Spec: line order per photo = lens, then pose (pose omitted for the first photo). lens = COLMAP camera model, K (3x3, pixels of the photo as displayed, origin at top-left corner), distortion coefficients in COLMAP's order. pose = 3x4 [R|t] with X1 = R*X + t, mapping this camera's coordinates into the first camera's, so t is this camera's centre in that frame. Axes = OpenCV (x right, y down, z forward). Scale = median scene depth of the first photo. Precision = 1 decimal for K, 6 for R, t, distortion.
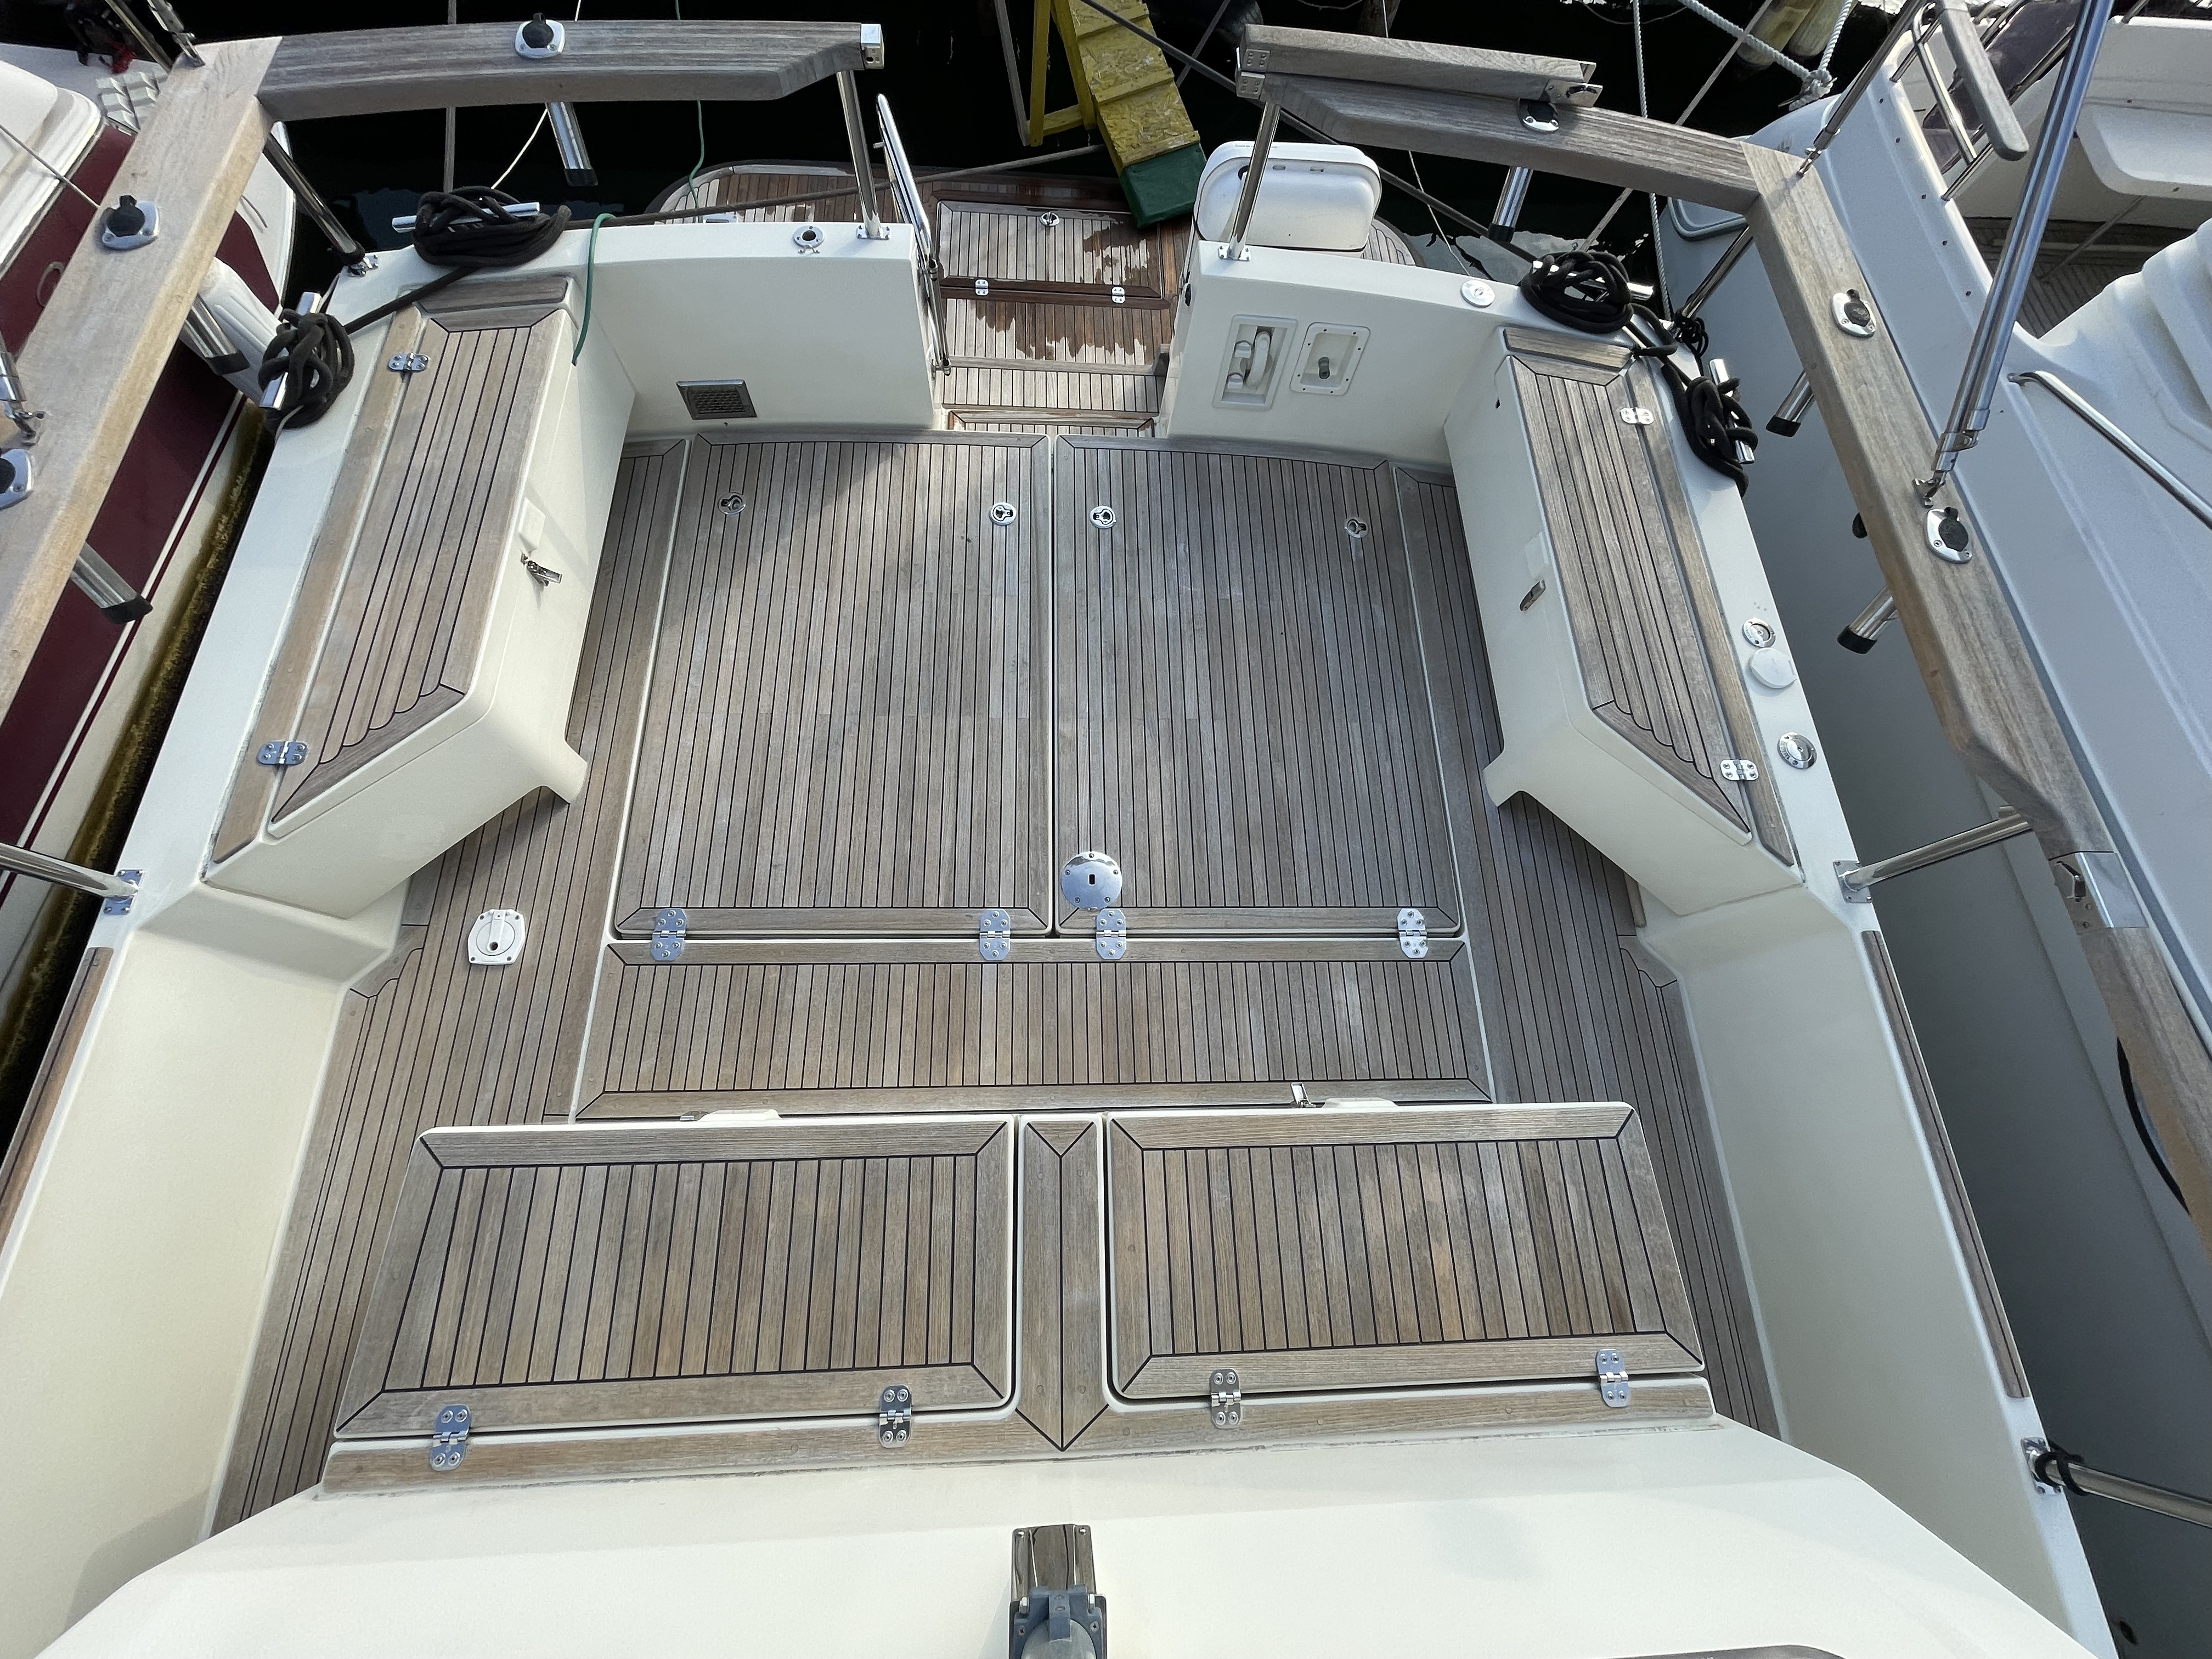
lens RADIAL K [[891.3, 0, 1097.5], [0, 891.3, 828.4], [0, 0, 1]] dist [-0.009567, 0.001047]
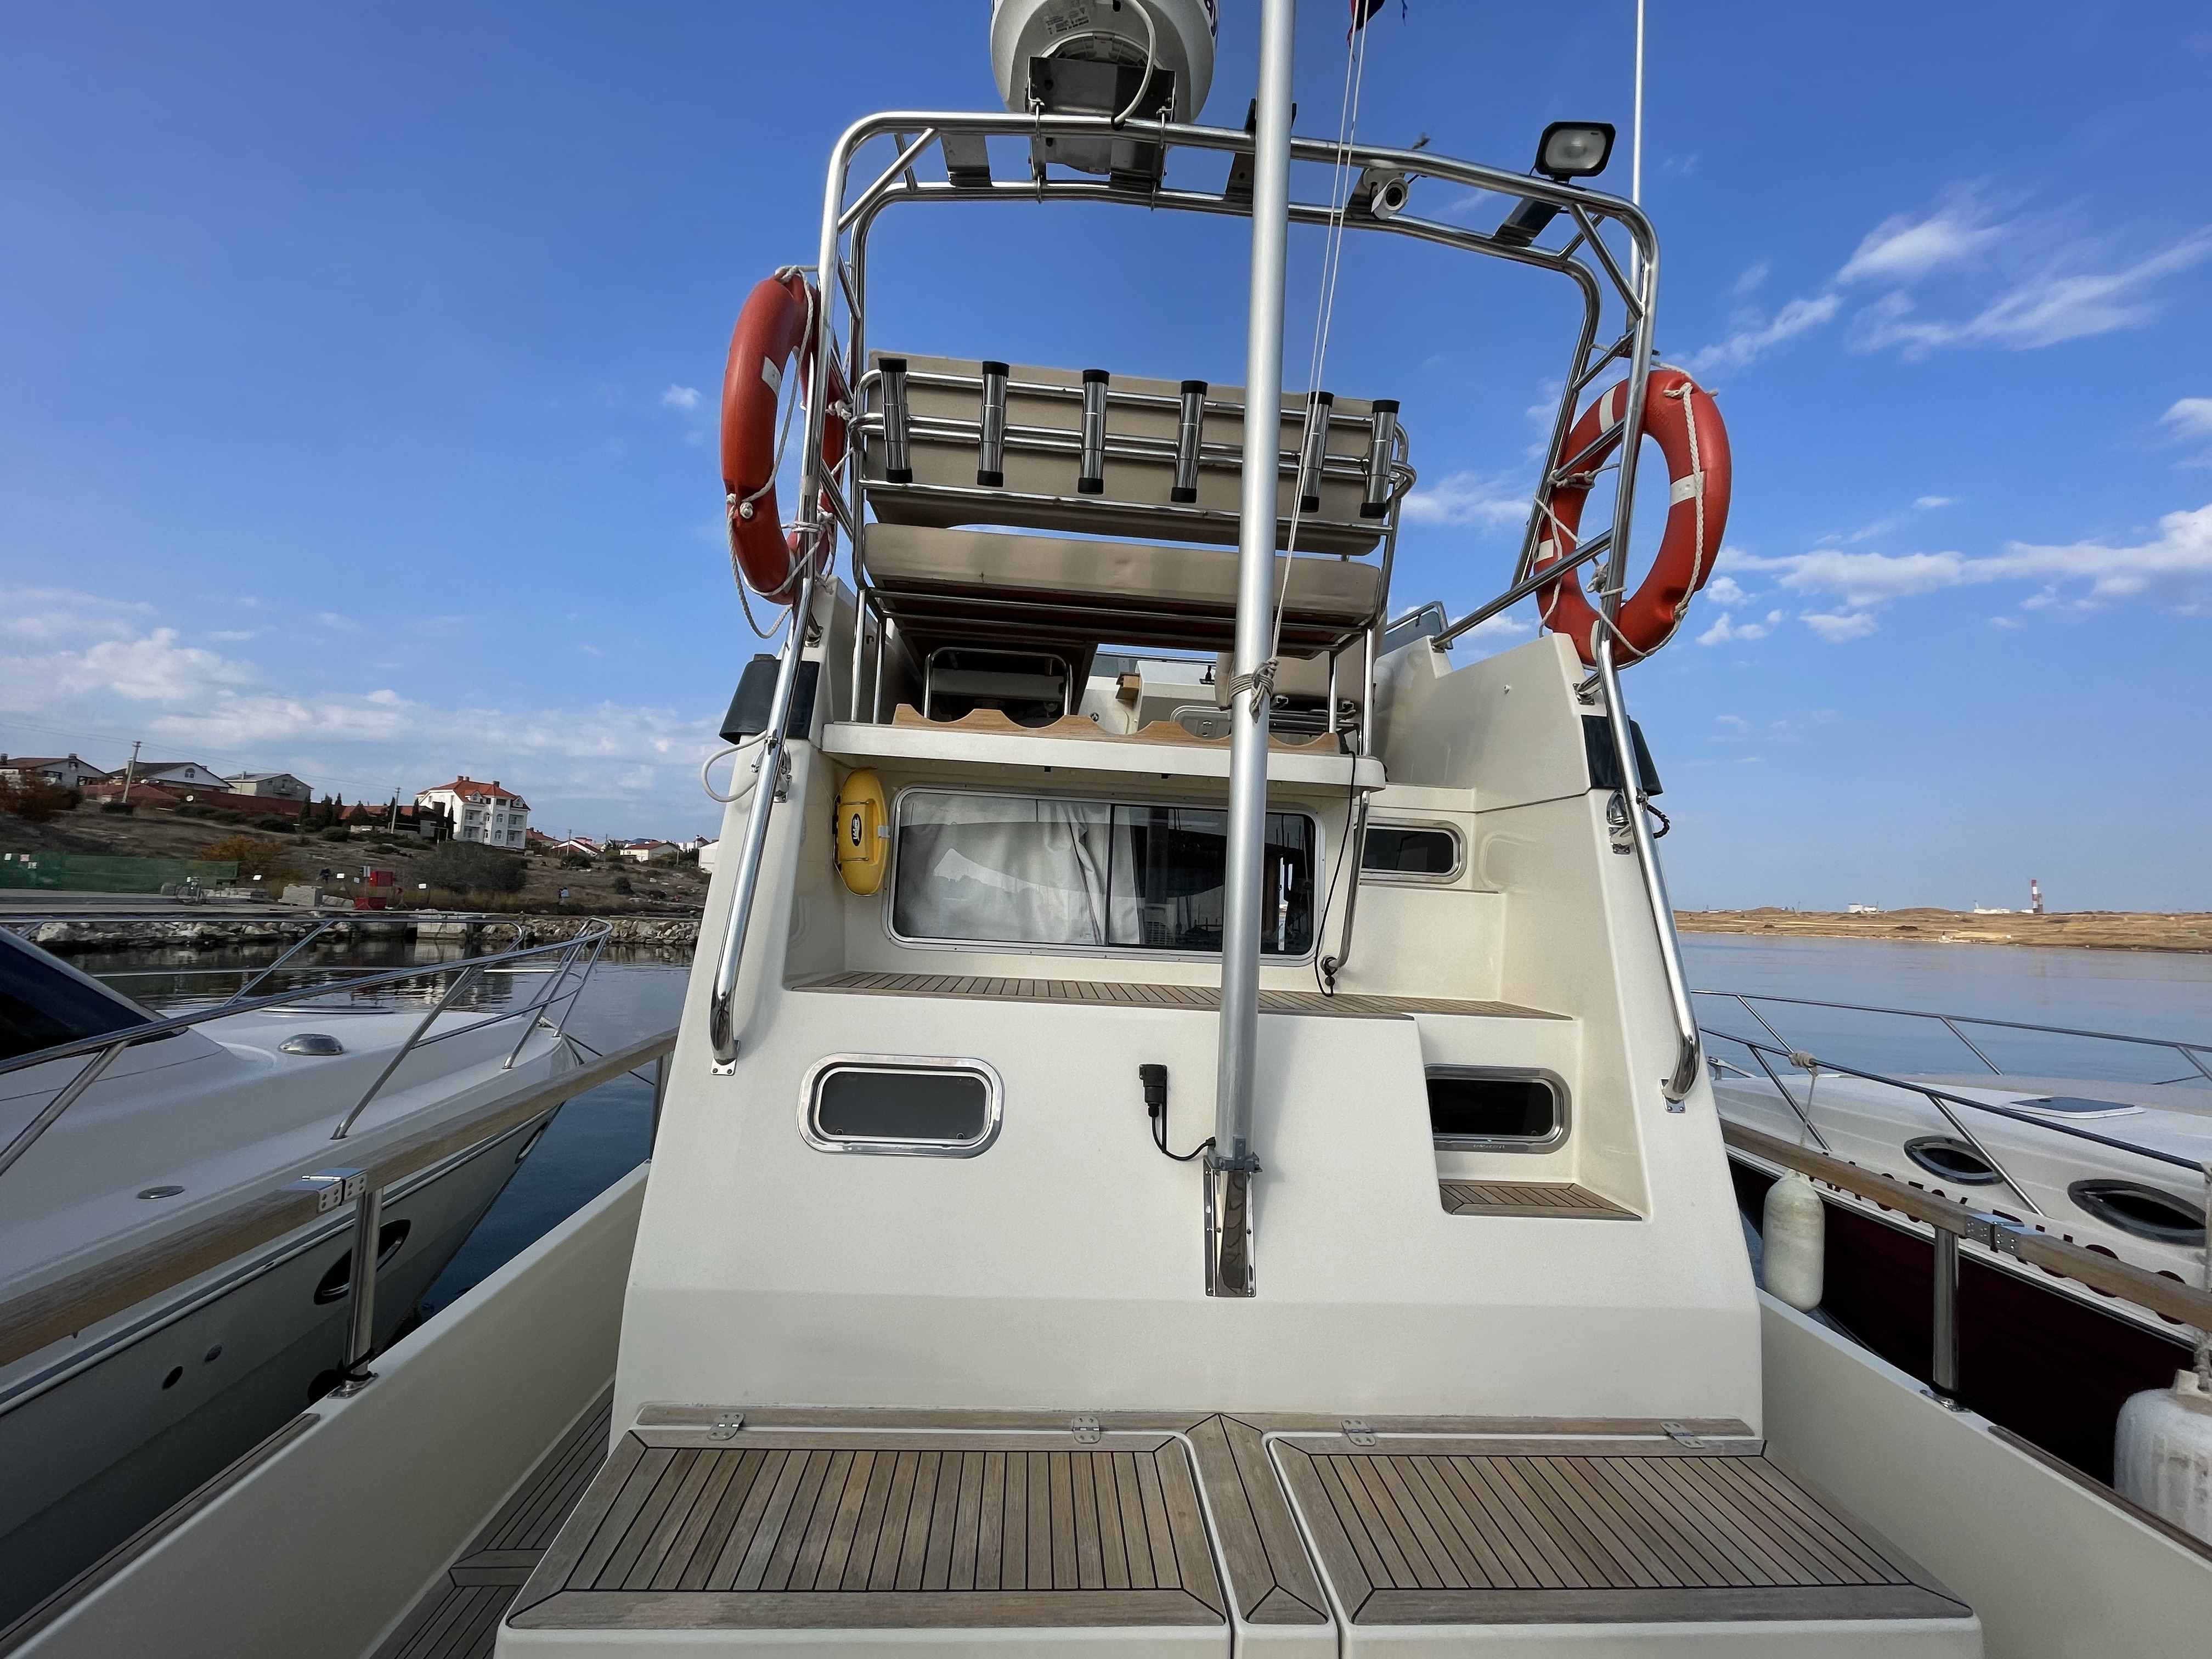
lens RADIAL K [[891.3, 0, 1126.0], [0, 891.3, 824.3], [0, 0, 1]] dist [-0.009567, 0.001047]
pose [[-0.989504, -0.129429, -0.064262, 0.259661], [-0.112076, 0.406674, 0.906672, -0.705843], [-0.091216, 0.904358, -0.416912, 0.731915]]
